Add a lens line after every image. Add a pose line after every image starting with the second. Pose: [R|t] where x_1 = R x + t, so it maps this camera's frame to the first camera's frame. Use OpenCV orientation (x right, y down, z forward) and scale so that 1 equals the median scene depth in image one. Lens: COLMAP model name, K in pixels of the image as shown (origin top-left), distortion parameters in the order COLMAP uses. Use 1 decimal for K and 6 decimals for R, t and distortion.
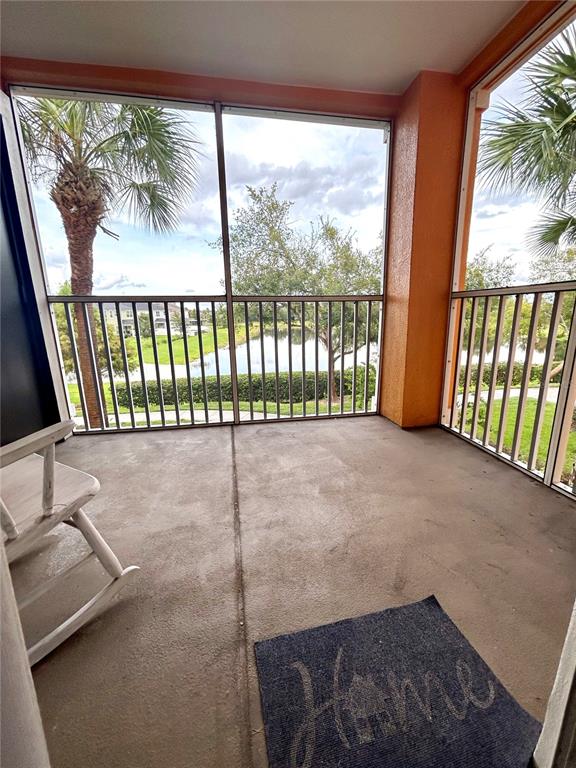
lens RADIAL K [[311.0, 0, 286.7], [0, 311.0, 383.3], [0, 0, 1]] dist [0.003008, 0.000775]
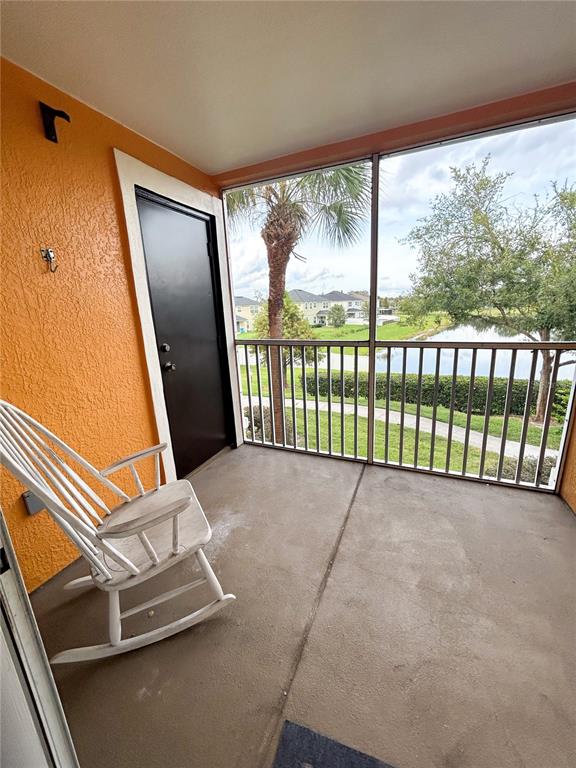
lens RADIAL K [[311.0, 0, 289.4], [0, 311.0, 382.7], [0, 0, 1]] dist [0.003008, 0.000775]
pose [[0.834916, 0.111714, -0.538920, 0.149873], [-0.087915, 0.993681, 0.069782, -0.194793], [0.543310, -0.010883, 0.839462, 0.008258]]
